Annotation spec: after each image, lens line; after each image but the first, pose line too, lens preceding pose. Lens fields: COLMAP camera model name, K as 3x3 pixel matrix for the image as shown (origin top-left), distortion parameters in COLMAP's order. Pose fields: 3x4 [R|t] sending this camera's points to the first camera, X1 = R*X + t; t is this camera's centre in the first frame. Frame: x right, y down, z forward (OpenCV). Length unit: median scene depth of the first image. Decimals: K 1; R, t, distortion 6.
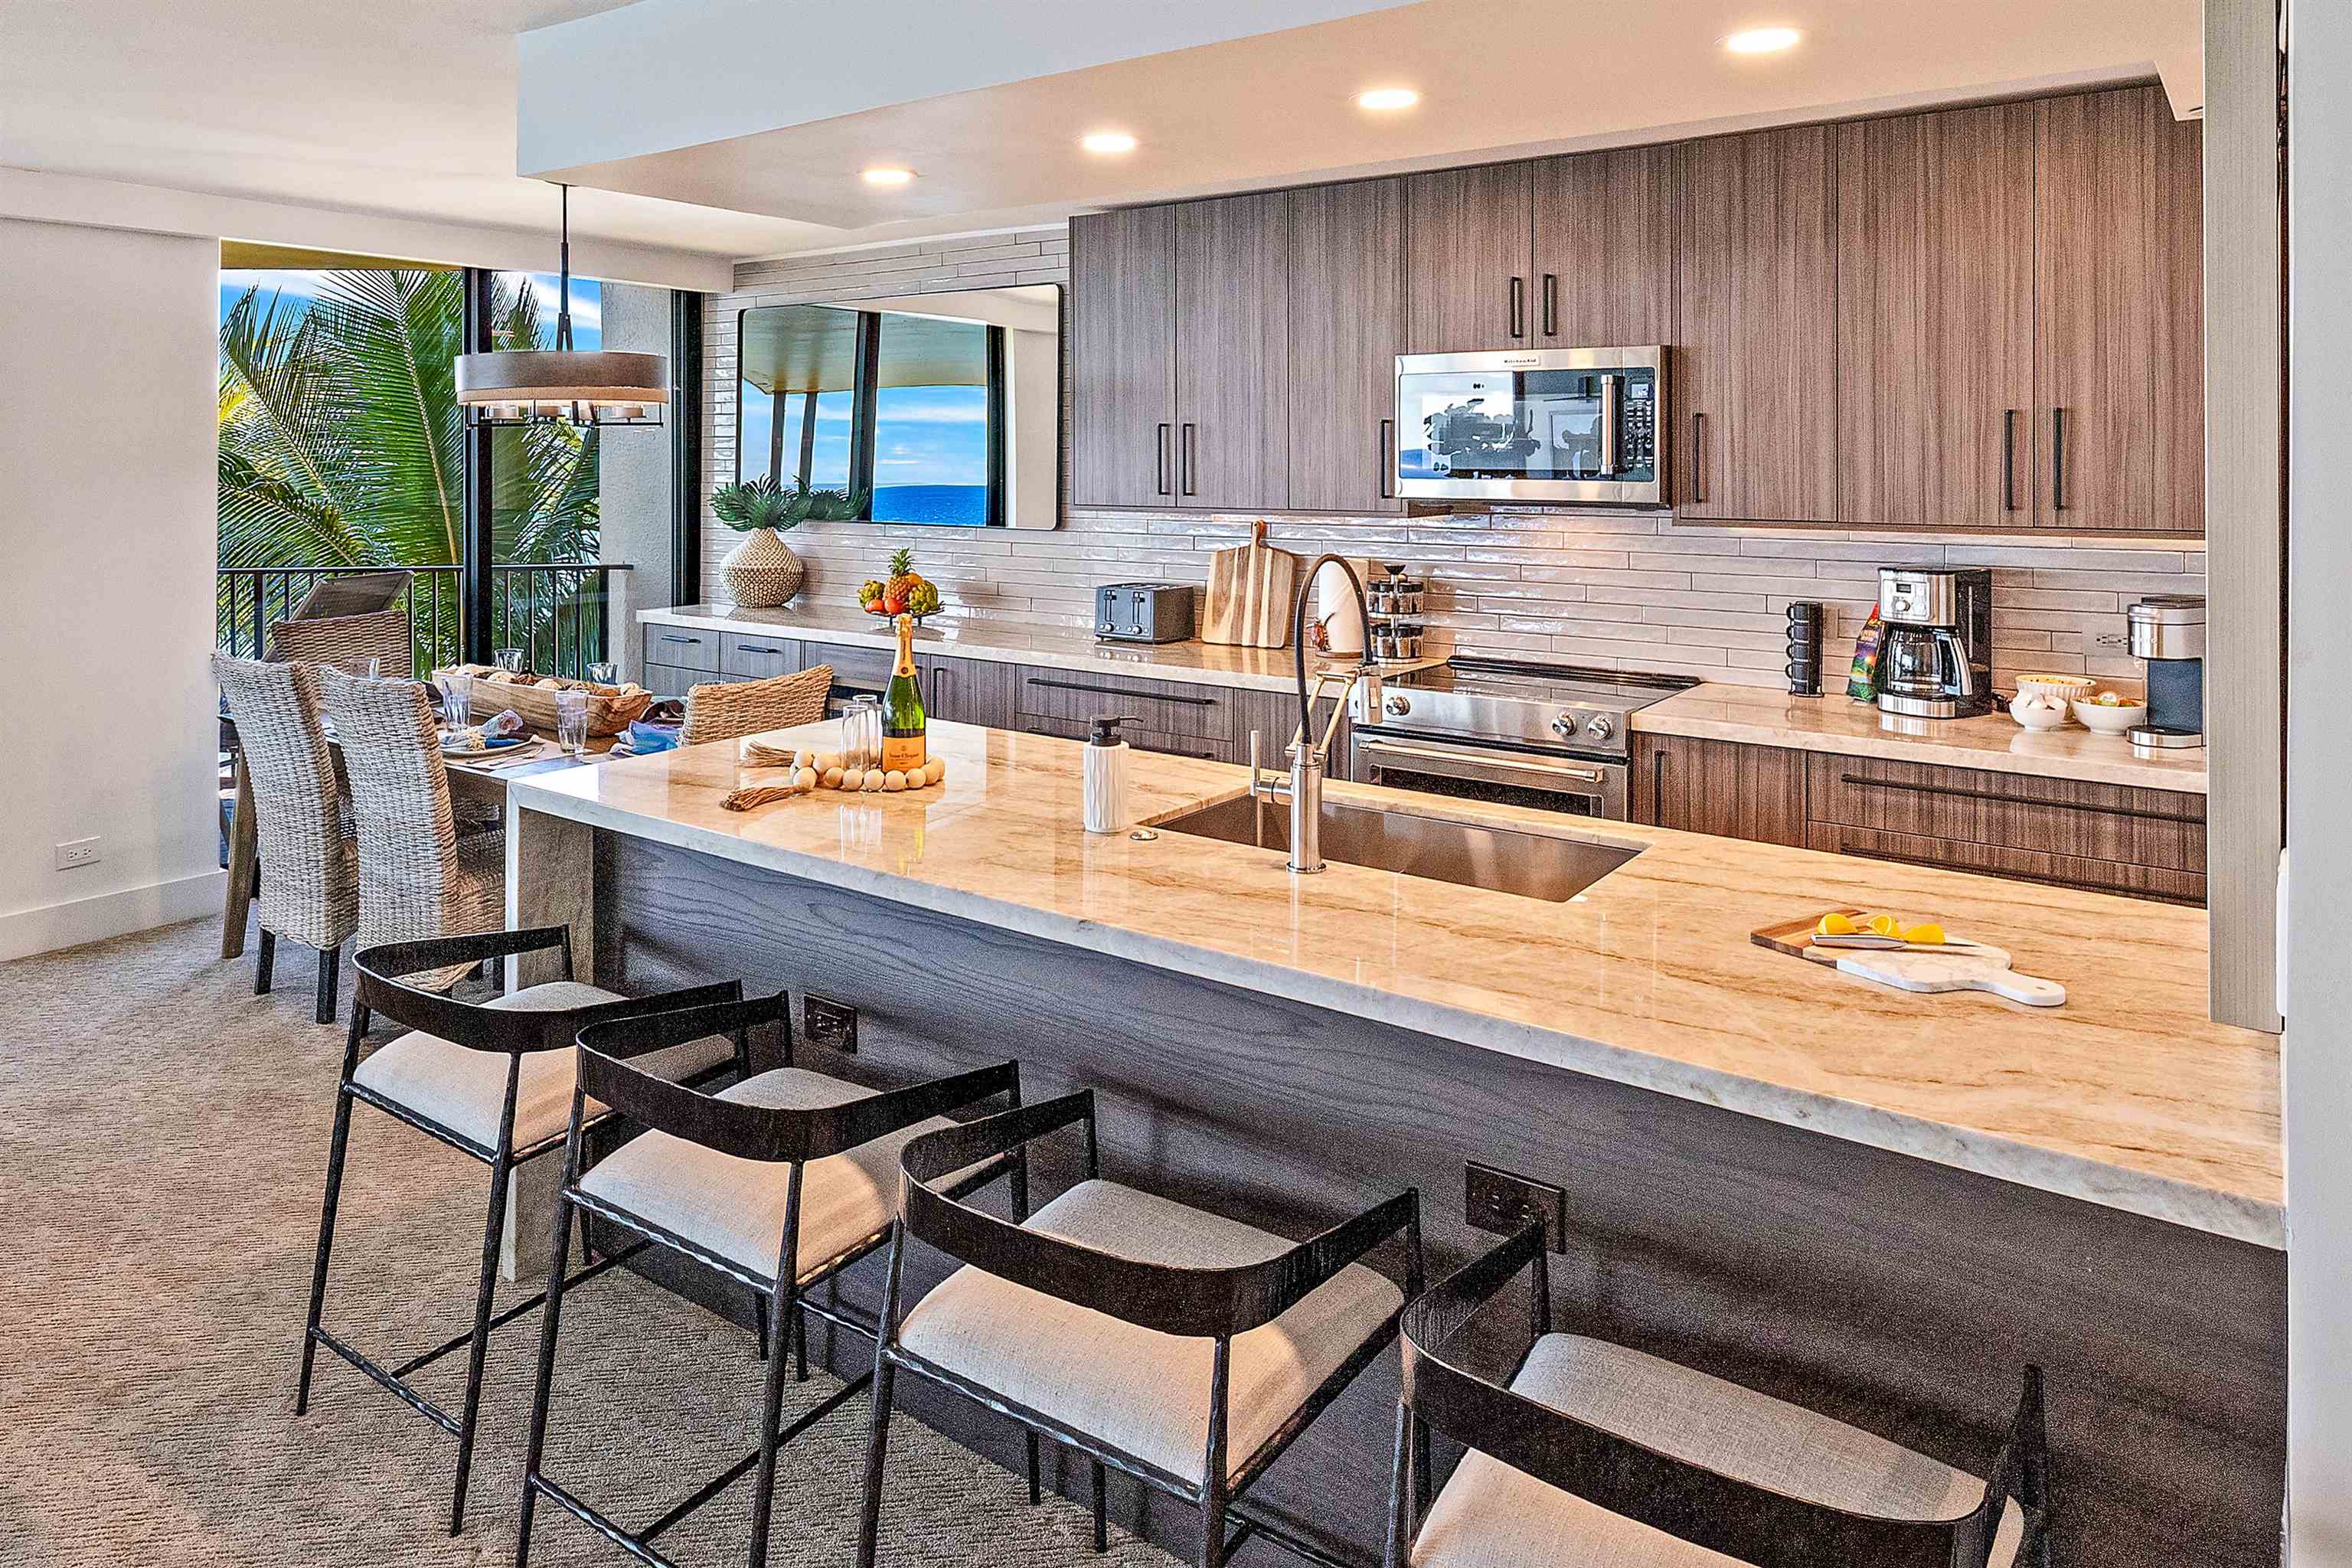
lens RADIAL K [[1533.2, 0, 1093.4], [0, 1533.2, 442.1], [0, 0, 1]] dist [0.000564, 0.001978]
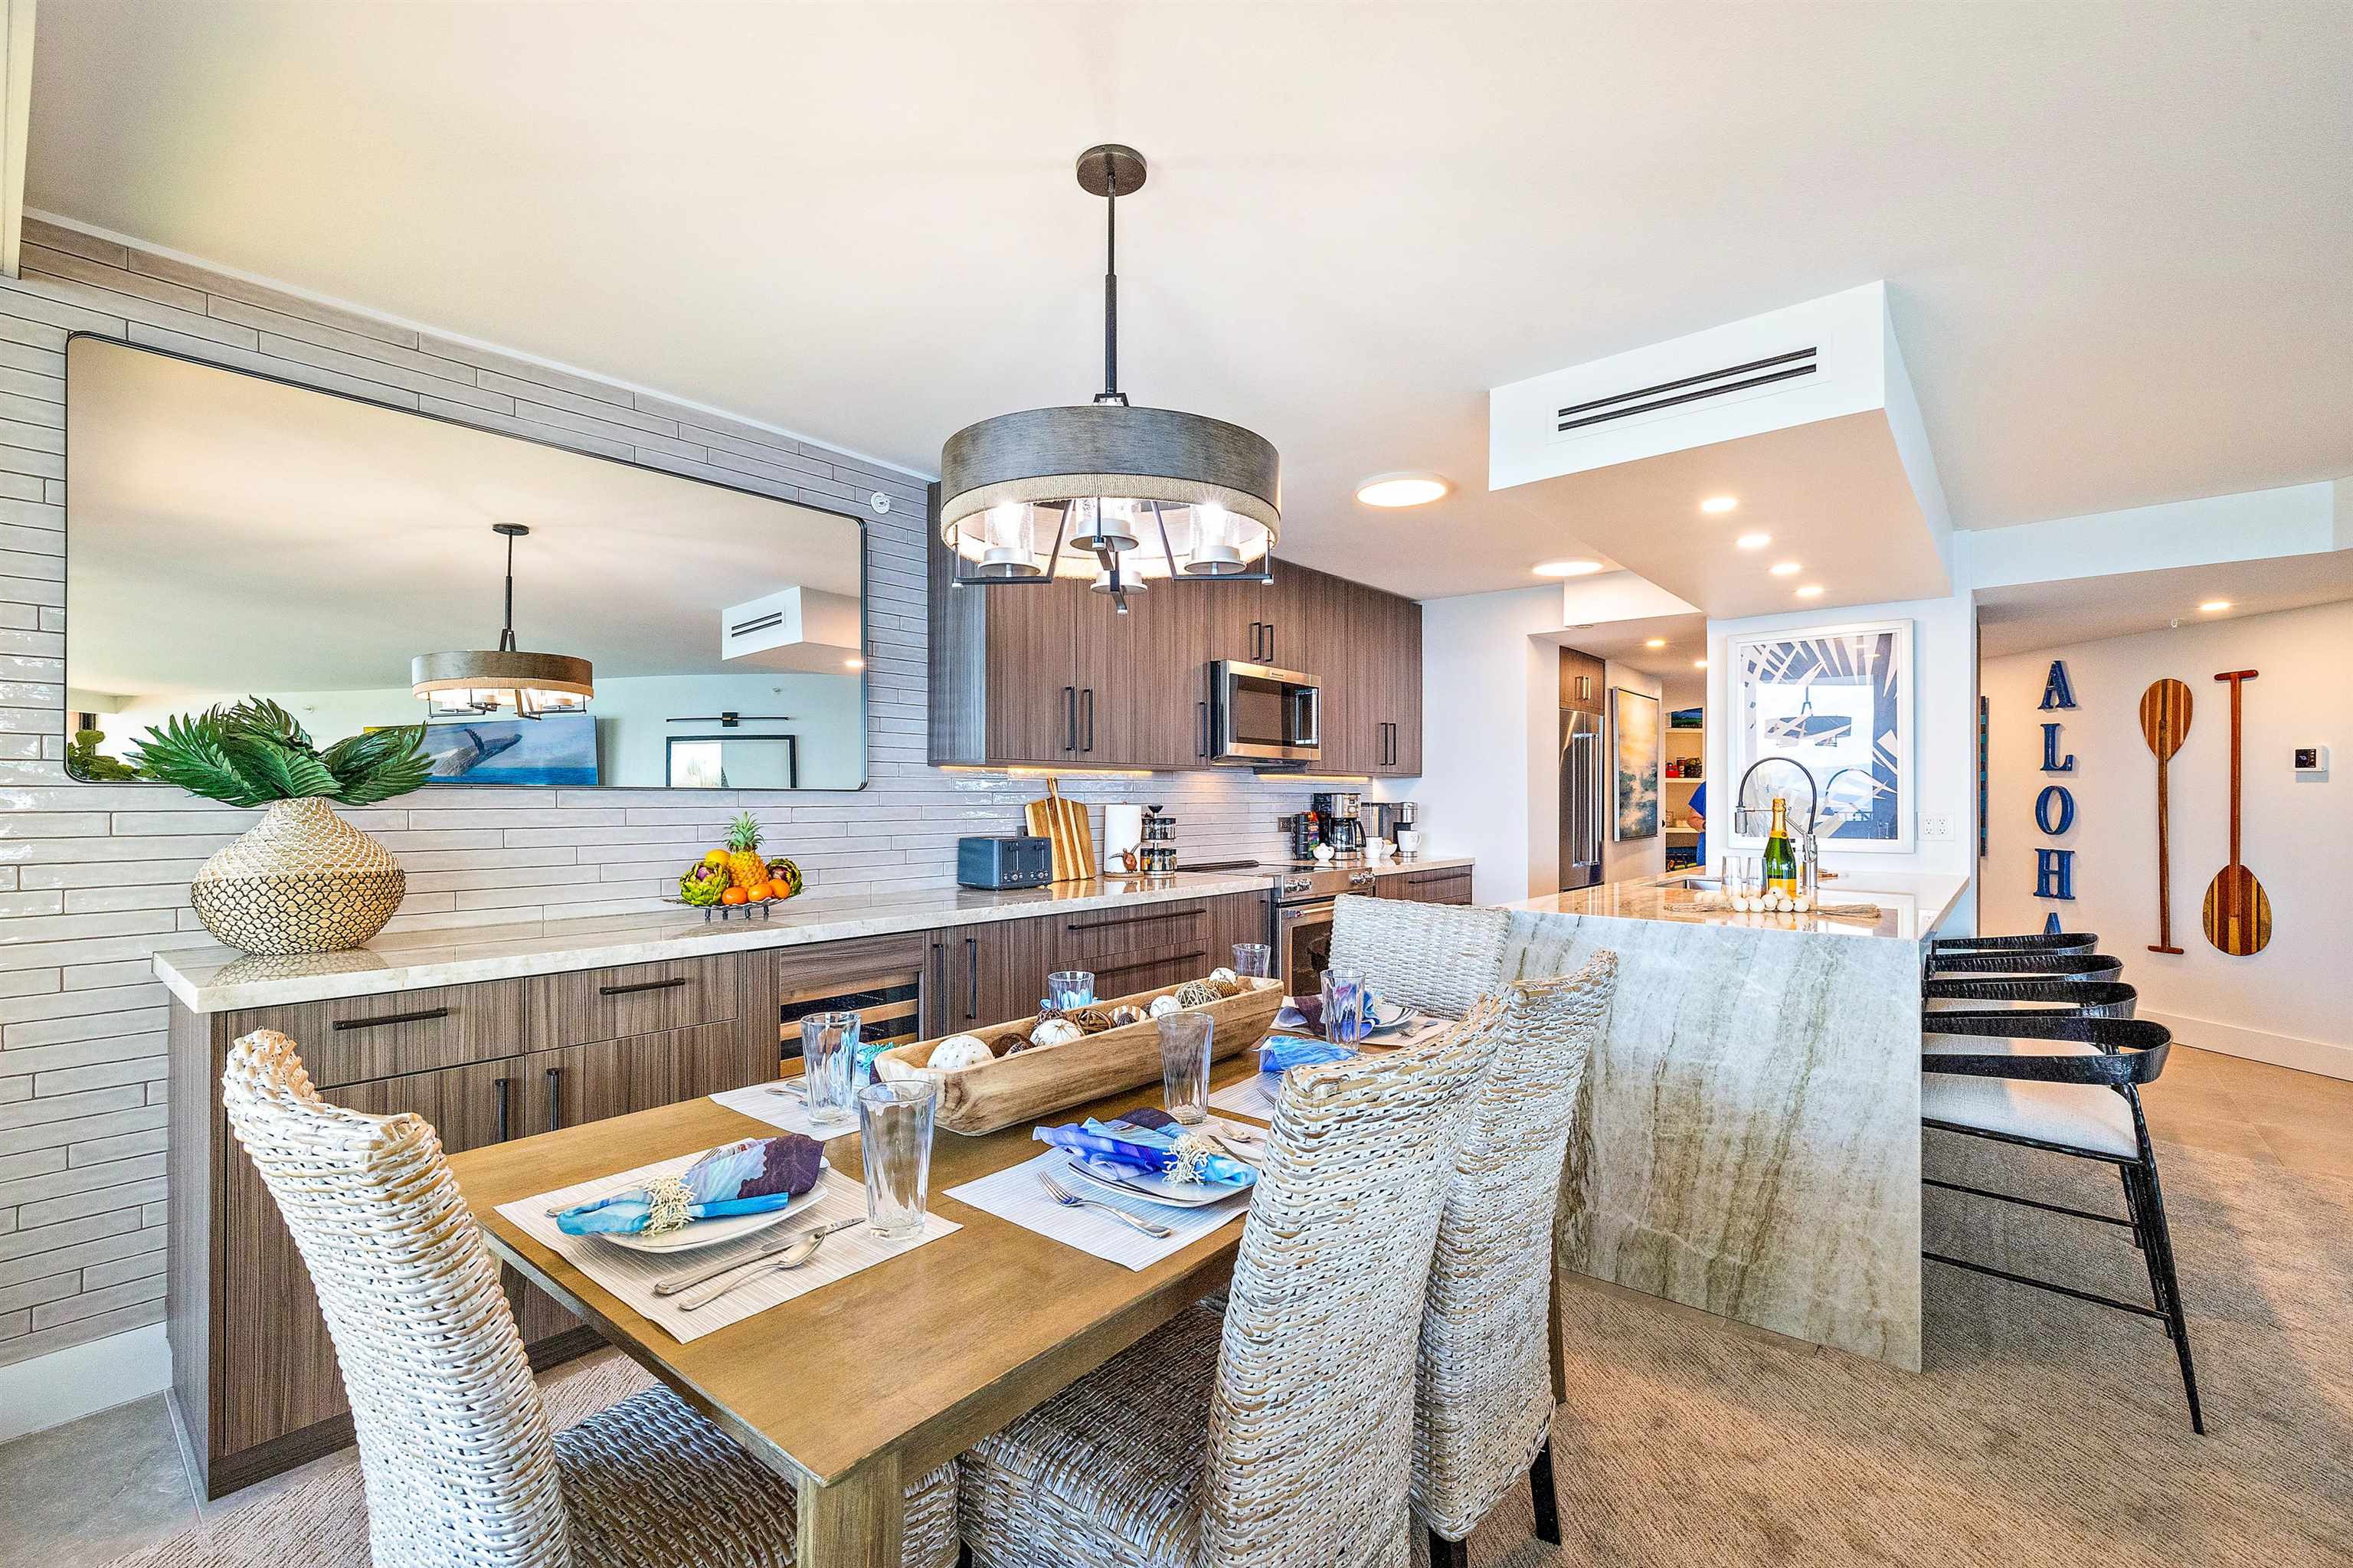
lens RADIAL K [[1010.4, 0, 1176.5], [0, 1010.4, 784.0], [0, 0, 1]] dist [0.013109, 0.000083]
pose [[0.053056, 0.014291, 0.998489, -0.865785], [-0.007641, 0.999874, -0.013904, 0.086721], [-0.998562, -0.006892, 0.053158, 1.109809]]
